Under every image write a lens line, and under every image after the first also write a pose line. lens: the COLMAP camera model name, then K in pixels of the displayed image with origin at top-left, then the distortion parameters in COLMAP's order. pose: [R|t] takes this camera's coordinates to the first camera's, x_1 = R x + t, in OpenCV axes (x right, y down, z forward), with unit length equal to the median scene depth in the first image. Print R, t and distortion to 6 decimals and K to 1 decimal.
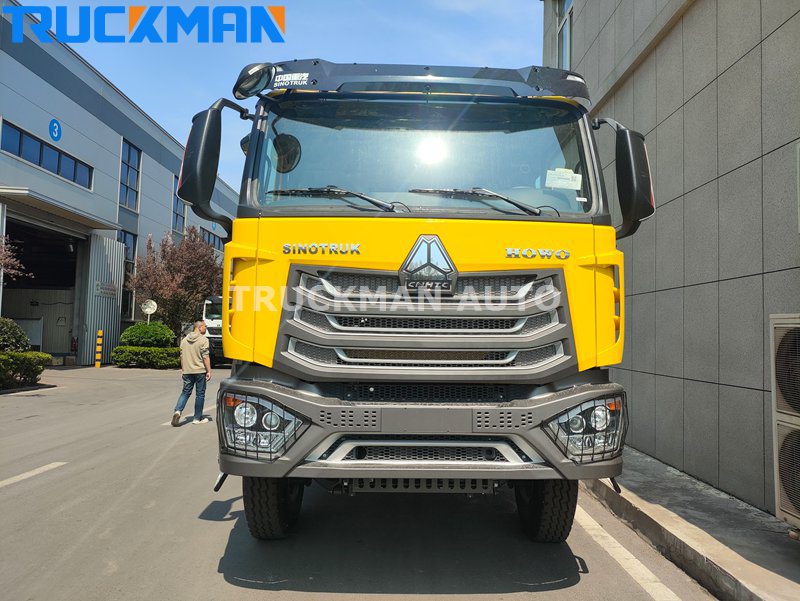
lens RADIAL K [[586.5, 0, 400.0], [0, 586.5, 300.5], [0, 0, 1]] dist [0.035183, -0.001373]
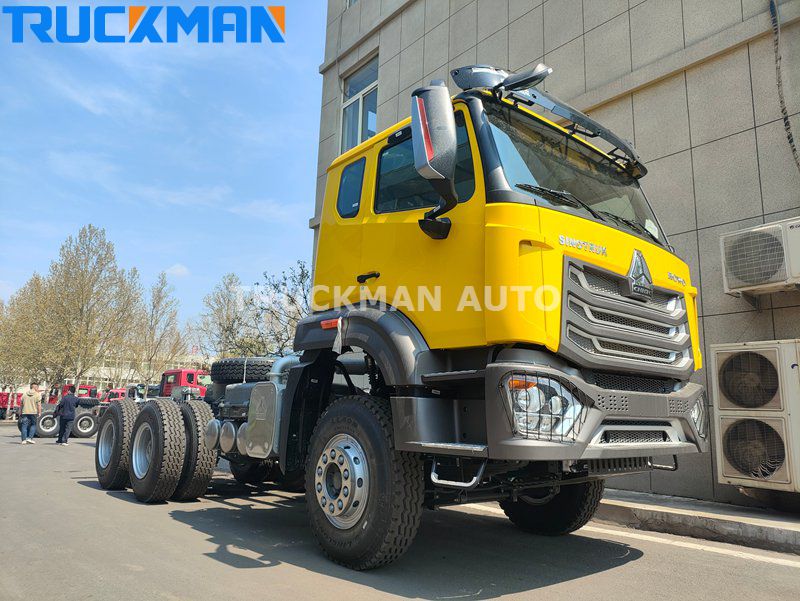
lens RADIAL K [[586.5, 0, 400.0], [0, 586.5, 300.5], [0, 0, 1]] dist [0.035183, -0.001373]
pose [[0.778789, 0.126746, 0.614347, -1.061837], [-0.075369, 0.991186, -0.108948, 0.156888], [-0.622741, 0.038545, 0.781478, 0.372455]]
